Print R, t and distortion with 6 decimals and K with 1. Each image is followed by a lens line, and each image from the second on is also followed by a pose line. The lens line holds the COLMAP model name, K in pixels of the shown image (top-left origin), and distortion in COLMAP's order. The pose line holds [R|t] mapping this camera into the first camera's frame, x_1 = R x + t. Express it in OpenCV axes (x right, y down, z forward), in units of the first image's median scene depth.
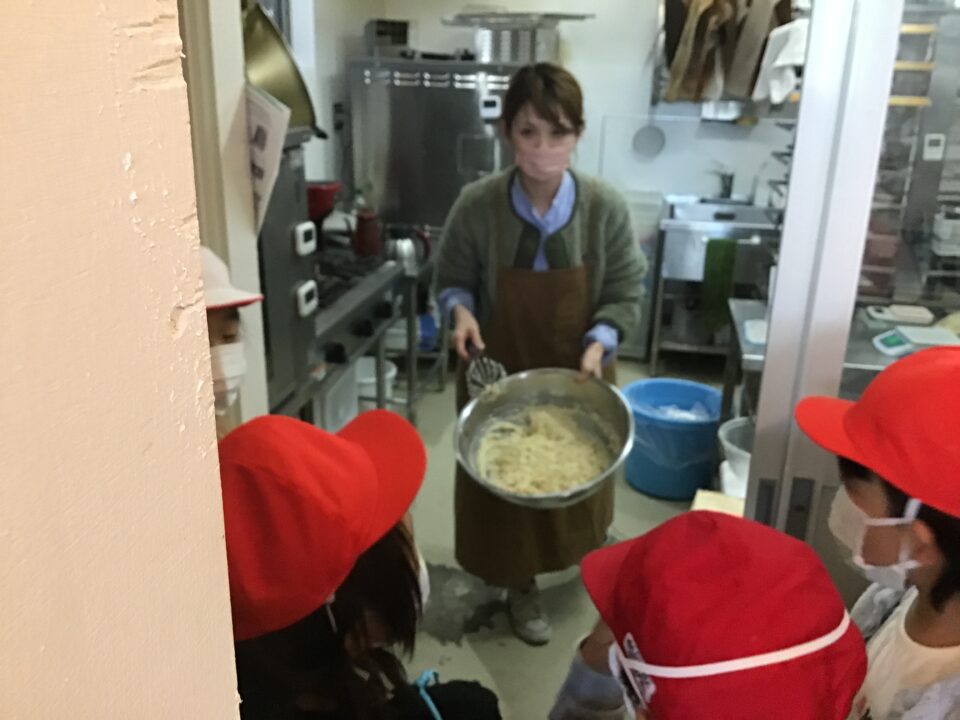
lens RADIAL K [[872.9, 0, 480.0], [0, 872.9, 360.0], [0, 0, 1]] dist [0.104449, -0.250168]
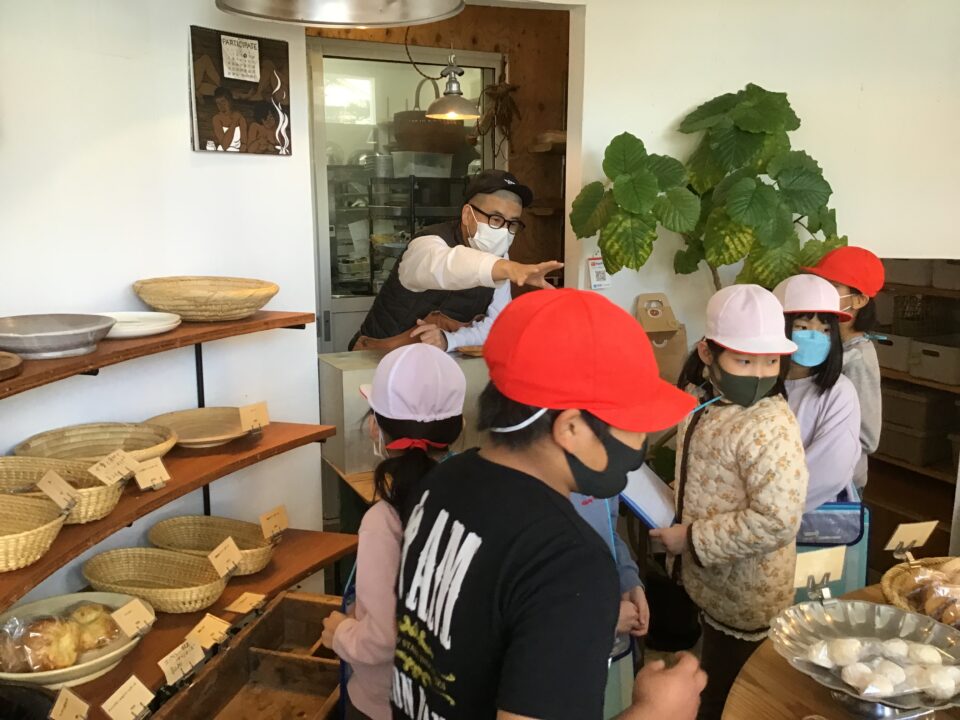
lens RADIAL K [[853.7, 0, 480.0], [0, 853.7, 360.0], [0, 0, 1]] dist [0.124153, -0.220440]
pose [[0.789171, -0.132647, 0.599678, -0.332156], [0.219774, 0.972736, -0.074054, 0.202361], [-0.573505, 0.190234, 0.796808, -0.548799]]
